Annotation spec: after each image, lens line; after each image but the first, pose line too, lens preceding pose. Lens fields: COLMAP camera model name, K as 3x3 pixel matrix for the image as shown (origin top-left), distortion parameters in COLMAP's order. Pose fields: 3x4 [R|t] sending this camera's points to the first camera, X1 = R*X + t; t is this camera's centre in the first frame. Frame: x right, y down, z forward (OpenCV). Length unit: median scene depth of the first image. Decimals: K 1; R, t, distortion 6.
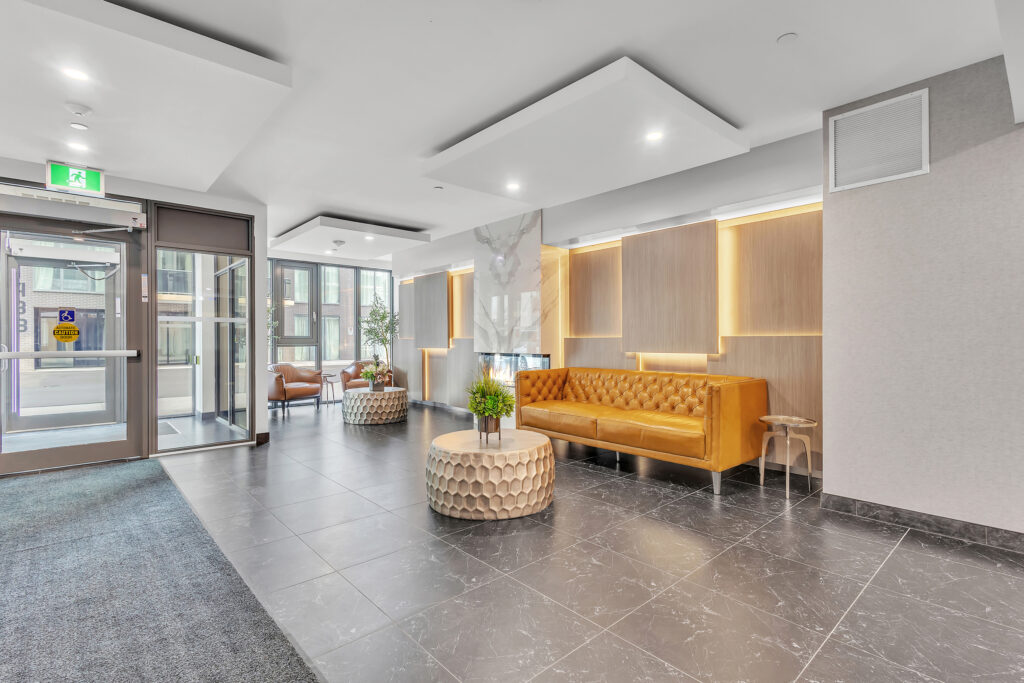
lens RADIAL K [[477.7, 0, 512.0], [0, 477.7, 341.5], [0, 0, 1]] dist [-0.000859, 0.000399]
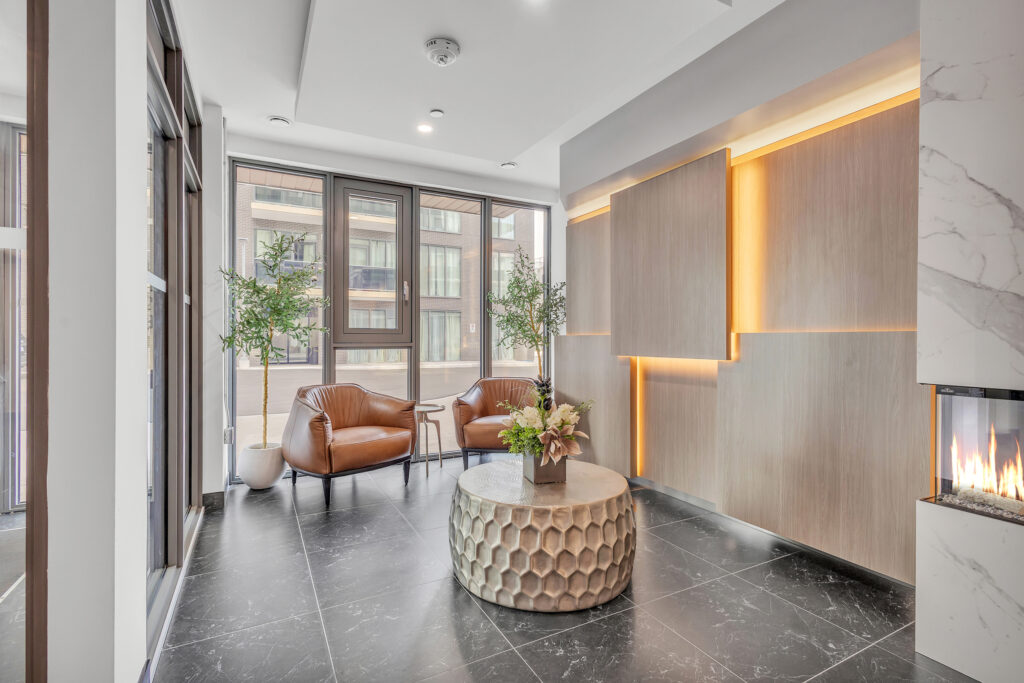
lens RADIAL K [[477.7, 0, 512.0], [0, 477.7, 341.5], [0, 0, 1]] dist [-0.000859, 0.000399]
pose [[0.970647, 0.005781, -0.240441, -0.196317], [-0.005470, 0.999983, 0.001961, 0.000340], [0.240448, -0.000588, 0.970662, 0.578148]]
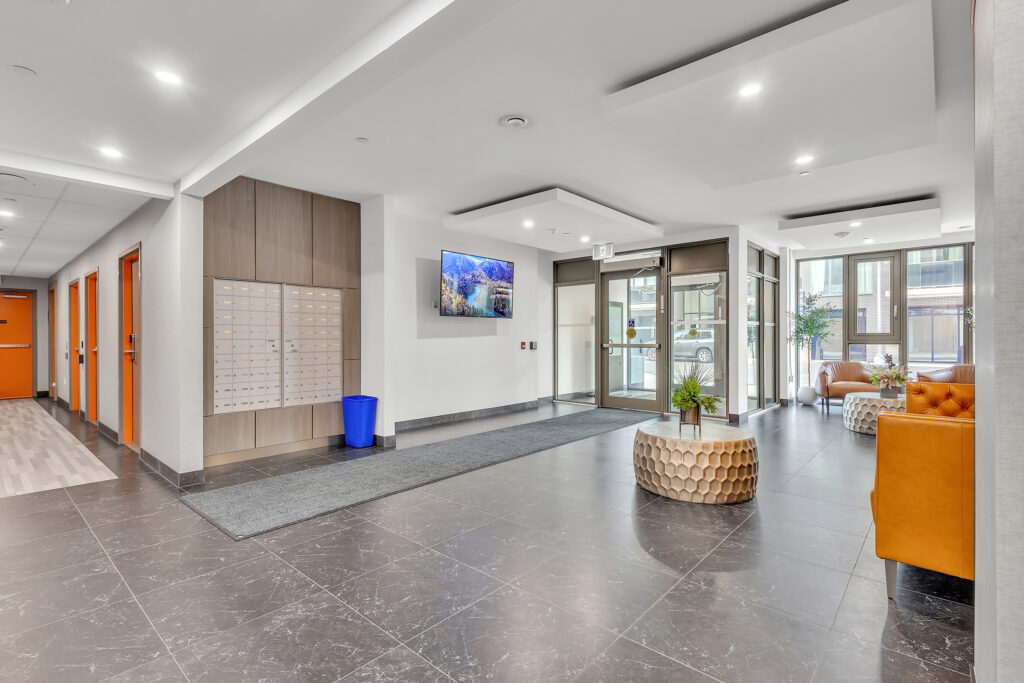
lens RADIAL K [[494.7, 0, 512.0], [0, 494.7, 341.5], [0, 0, 1]] dist [-0.000521, 0.000127]
pose [[0.141802, 0.005575, -0.989879, 0.426679], [0.001900, 0.999981, 0.005905, -0.002741], [0.989893, -0.002718, 0.141788, 0.182072]]
